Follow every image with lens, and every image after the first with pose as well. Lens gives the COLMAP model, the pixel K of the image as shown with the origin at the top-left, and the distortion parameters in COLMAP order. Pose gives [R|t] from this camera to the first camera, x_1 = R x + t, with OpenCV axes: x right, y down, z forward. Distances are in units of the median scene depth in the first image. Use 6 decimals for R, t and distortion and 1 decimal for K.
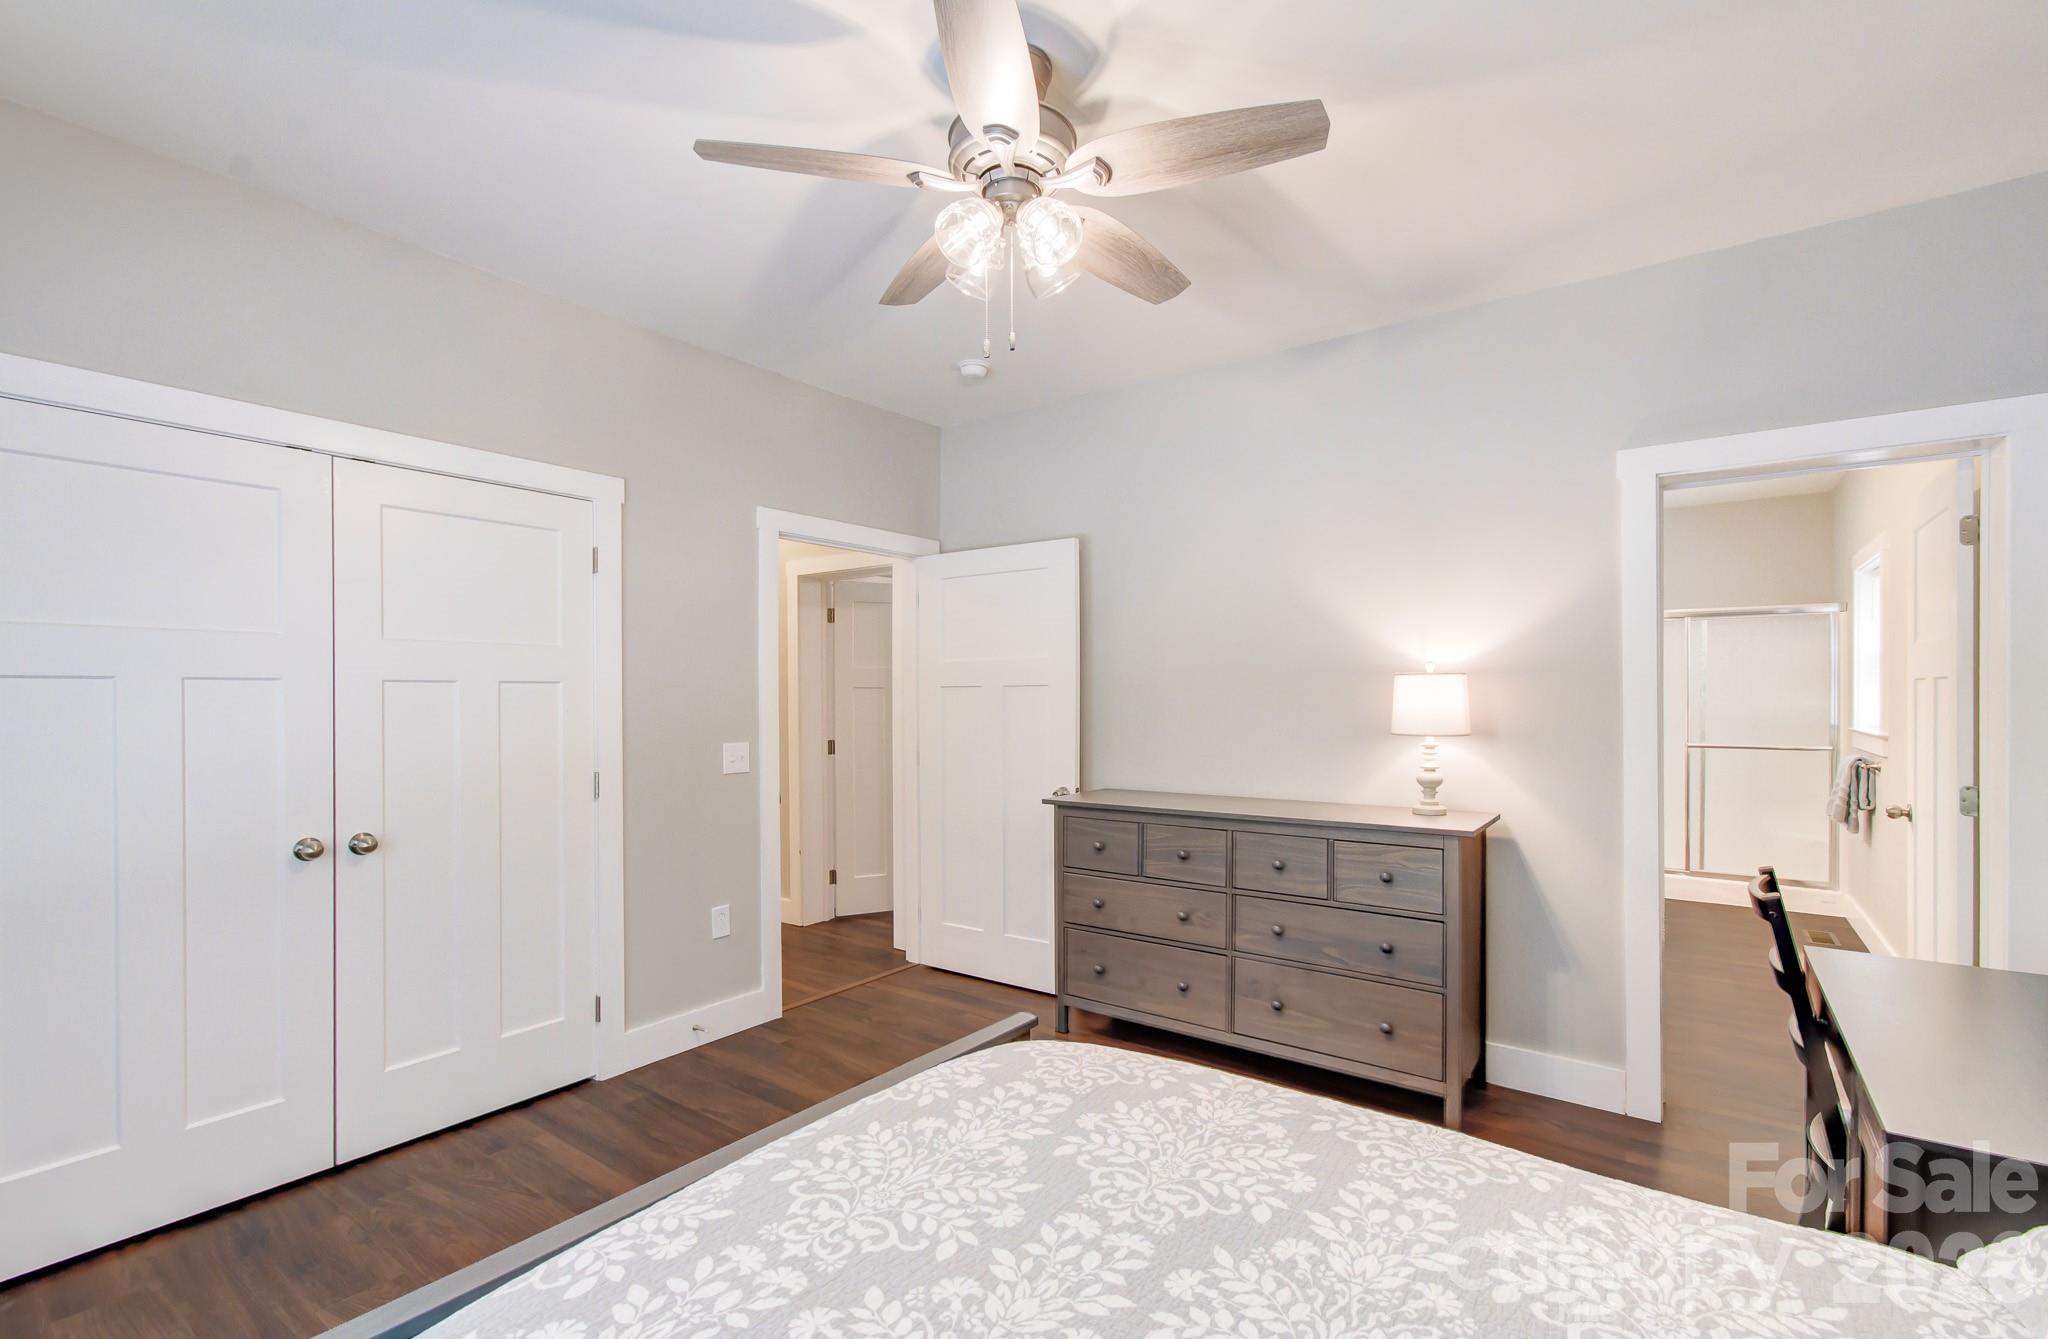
lens RADIAL K [[905.3, 0, 1023.9], [0, 905.3, 681.5], [0, 0, 1]] dist [-0.004621, 0.001915]
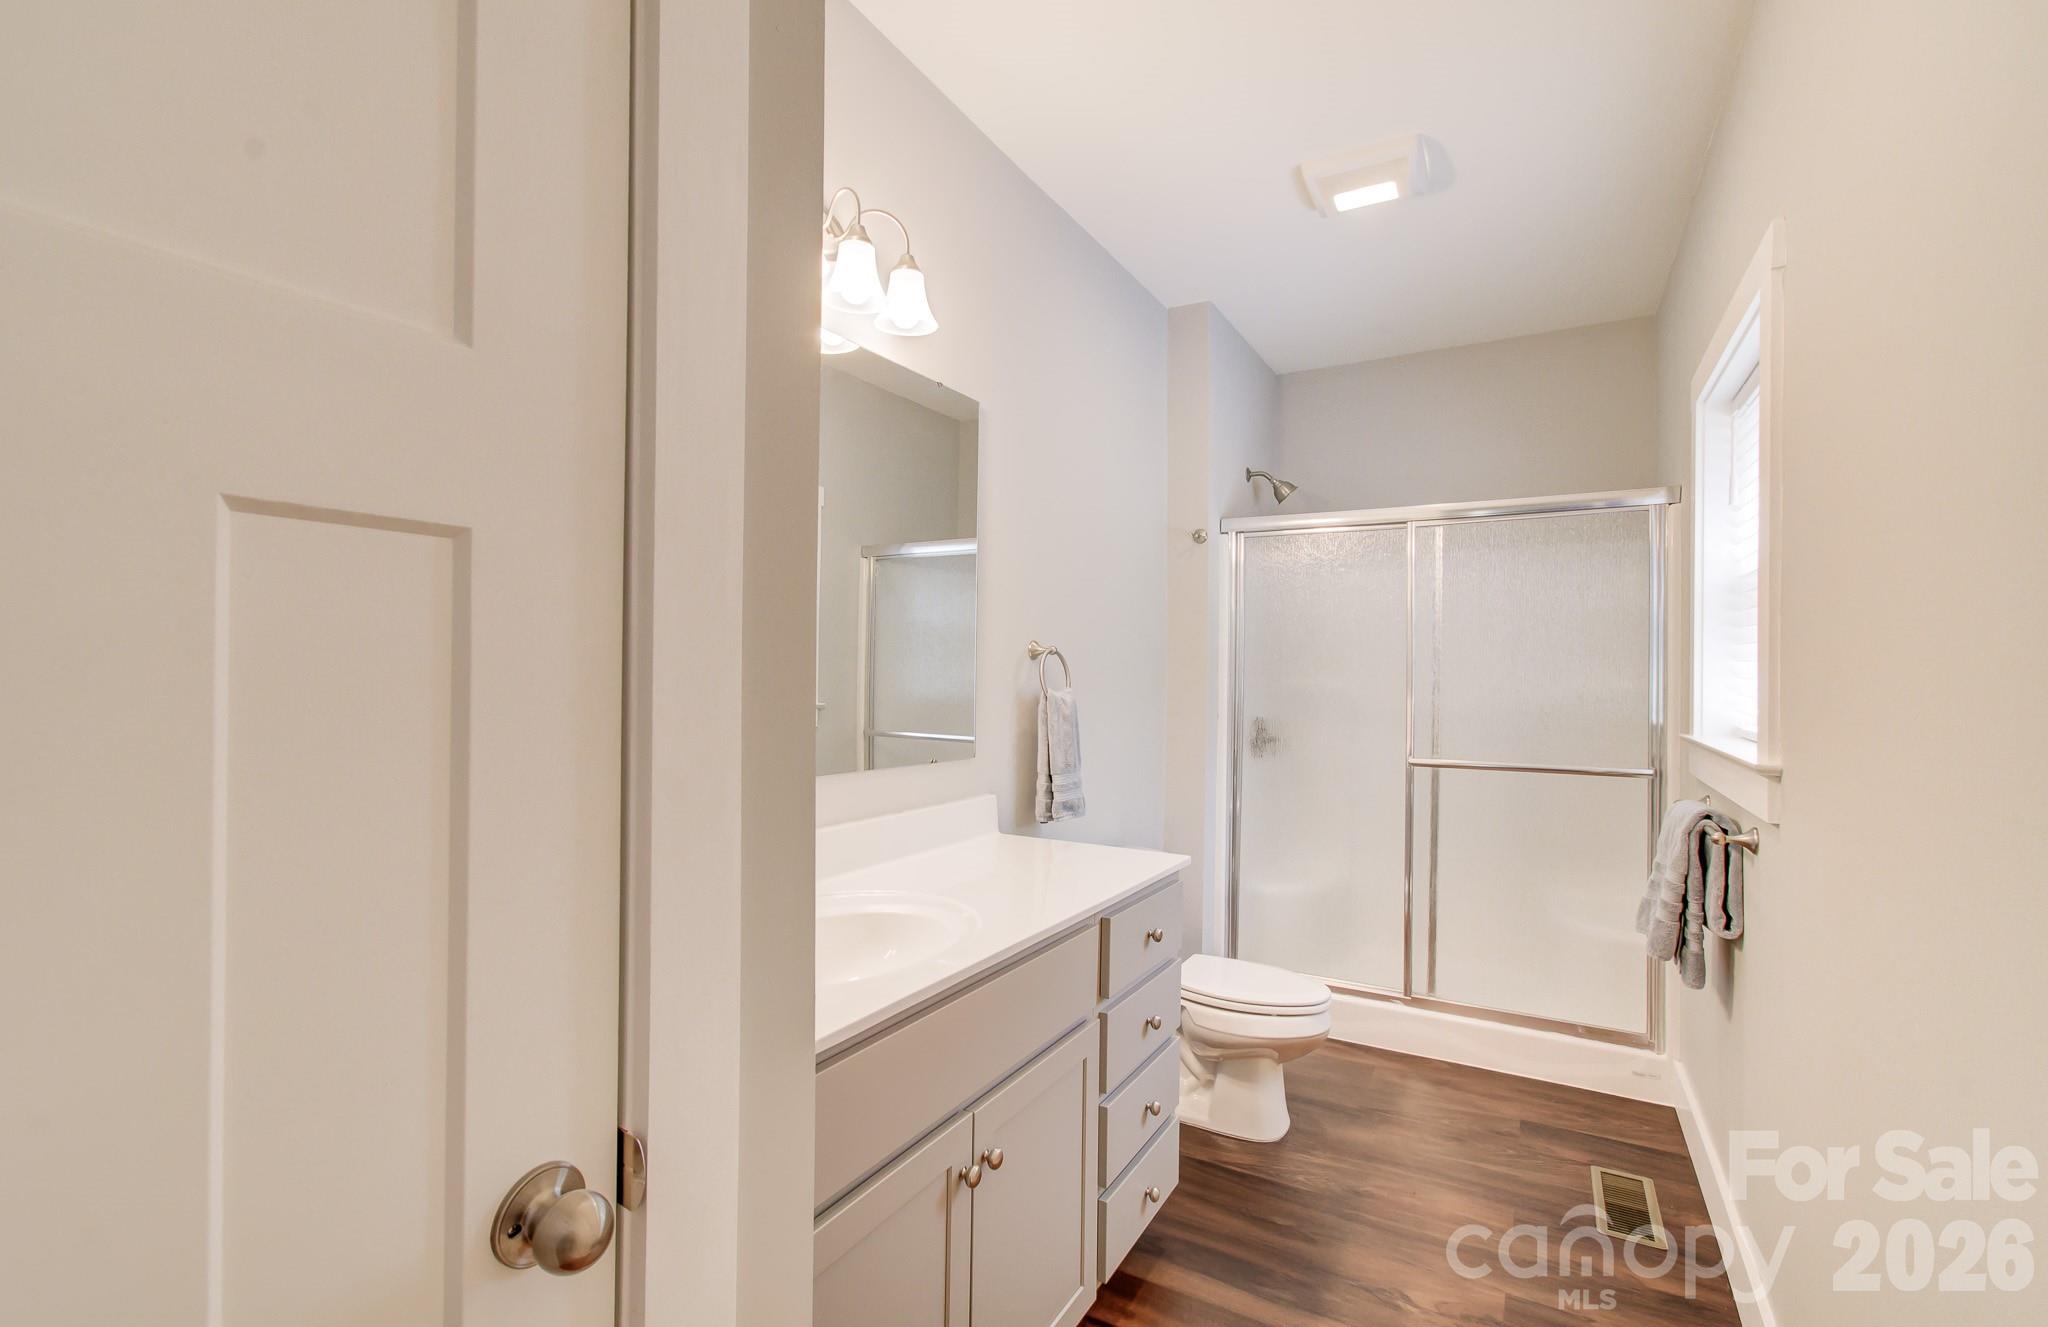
lens RADIAL K [[905.3, 0, 1022.7], [0, 905.3, 666.8], [0, 0, 1]] dist [-0.004621, 0.001915]
pose [[0.993932, 0.003827, 0.109932, 0.551978], [-0.003814, 0.999993, -0.000329, 0.018284], [-0.109933, -0.000093, 0.993939, 0.606043]]
